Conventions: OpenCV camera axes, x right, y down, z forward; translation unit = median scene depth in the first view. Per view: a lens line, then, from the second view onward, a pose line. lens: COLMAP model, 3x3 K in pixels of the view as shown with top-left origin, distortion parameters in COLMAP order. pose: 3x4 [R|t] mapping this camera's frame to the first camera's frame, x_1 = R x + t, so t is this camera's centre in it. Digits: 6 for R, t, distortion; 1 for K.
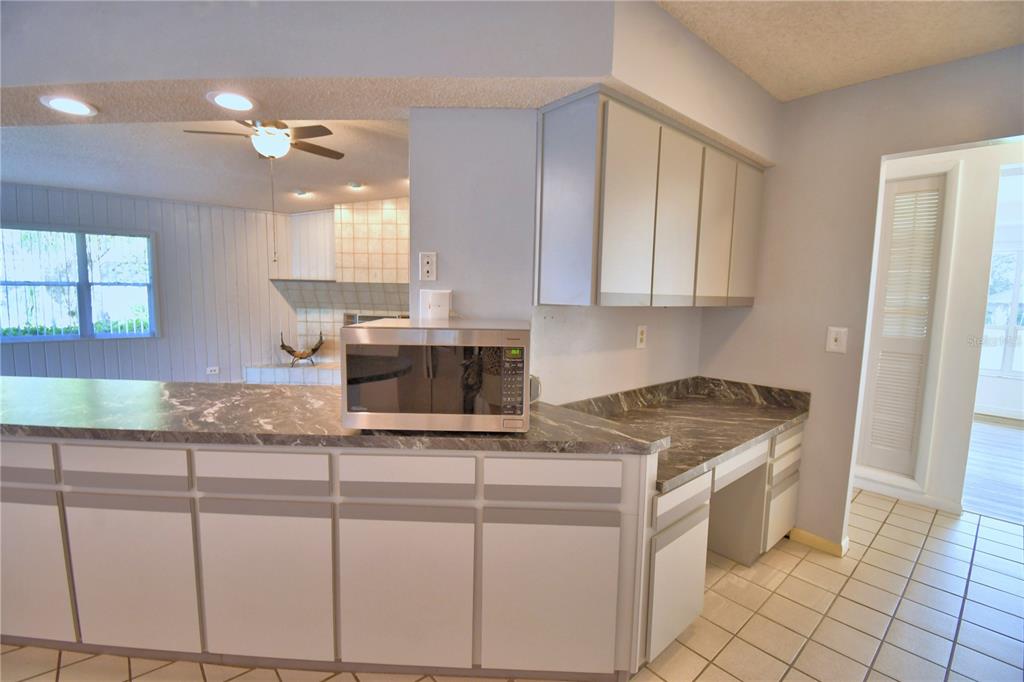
lens RADIAL K [[462.1, 0, 509.5], [0, 462.1, 337.6], [0, 0, 1]] dist [-0.018462, -0.000943]
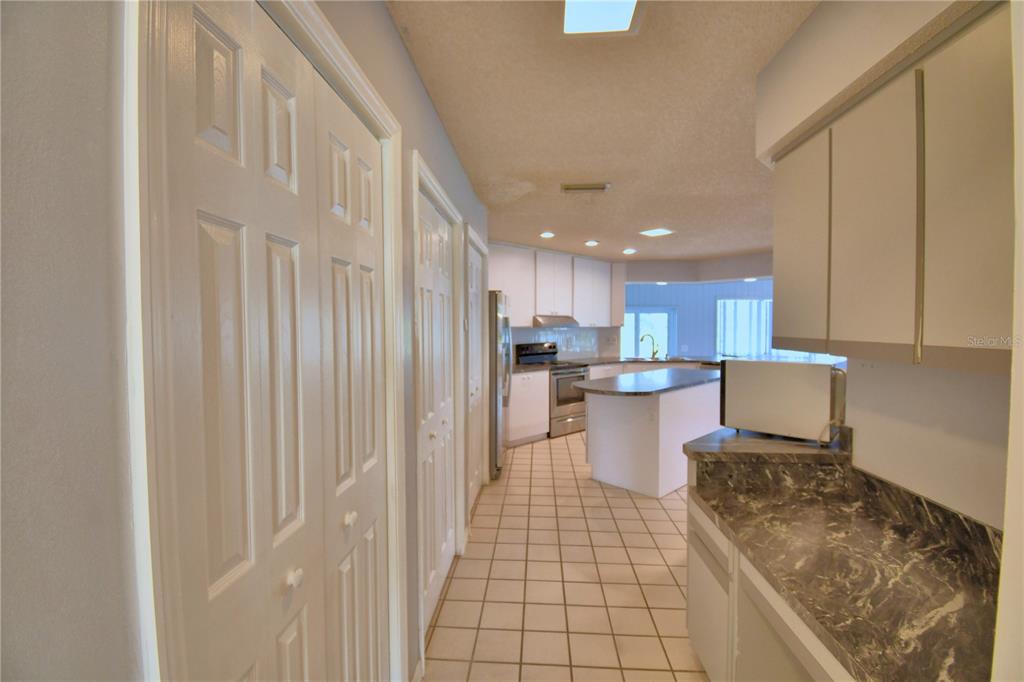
lens RADIAL K [[462.1, 0, 508.1], [0, 462.1, 342.2], [0, 0, 1]] dist [-0.018462, -0.000943]
pose [[-0.705796, 0.006655, -0.708384, 1.270441], [-0.086044, 0.991747, 0.095047, -0.120986], [0.703170, 0.128036, -0.699399, 1.197799]]
